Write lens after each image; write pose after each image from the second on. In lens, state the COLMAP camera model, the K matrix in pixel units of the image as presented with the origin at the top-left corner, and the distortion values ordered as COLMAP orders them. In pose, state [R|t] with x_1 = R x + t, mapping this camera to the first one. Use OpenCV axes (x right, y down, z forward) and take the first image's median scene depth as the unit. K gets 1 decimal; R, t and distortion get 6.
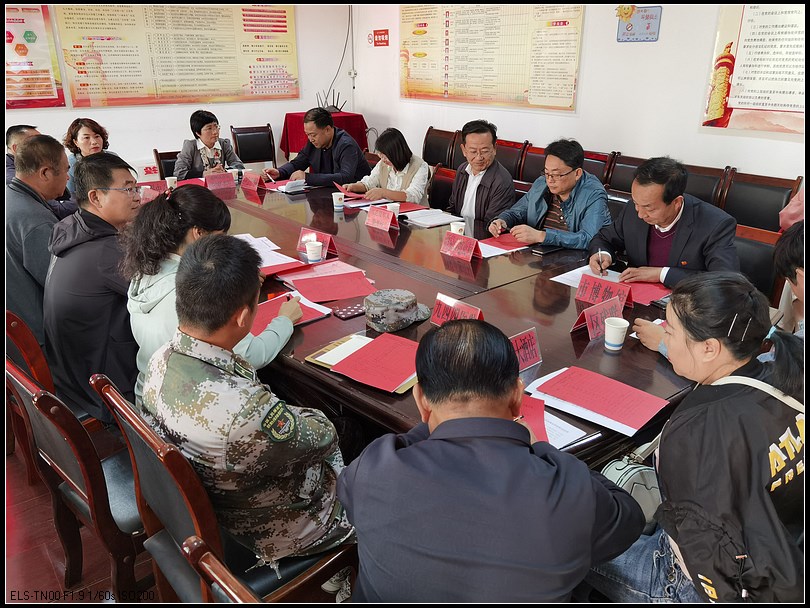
lens RADIAL K [[652.5, 0, 417.3], [0, 652.5, 306.7], [0, 0, 1]] dist [0.005994, 0.027673]
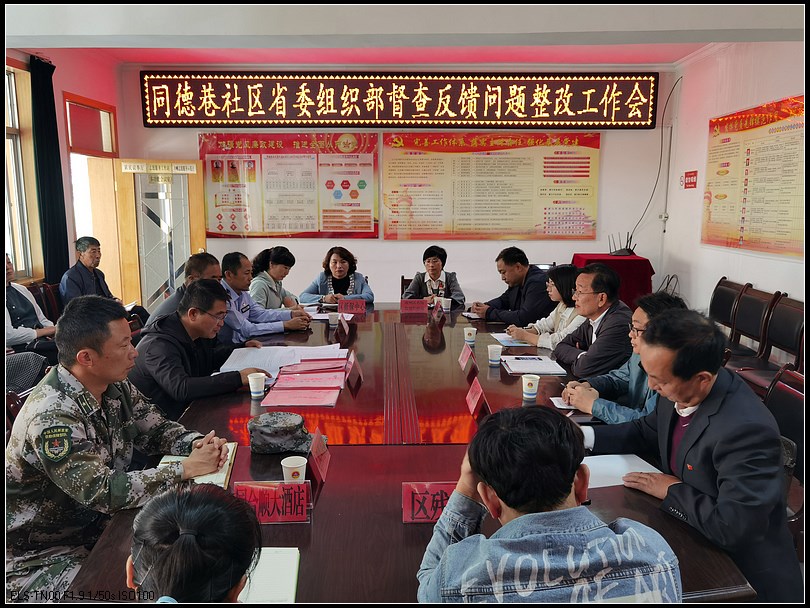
lens RADIAL K [[652.5, 0, 405.8], [0, 652.5, 305.1], [0, 0, 1]] dist [0.005994, 0.027673]
pose [[0.772975, 0.100812, -0.626375, 0.254412], [-0.230418, 0.964488, -0.129117, -0.038644], [0.591115, 0.244132, 0.768754, 0.122402]]
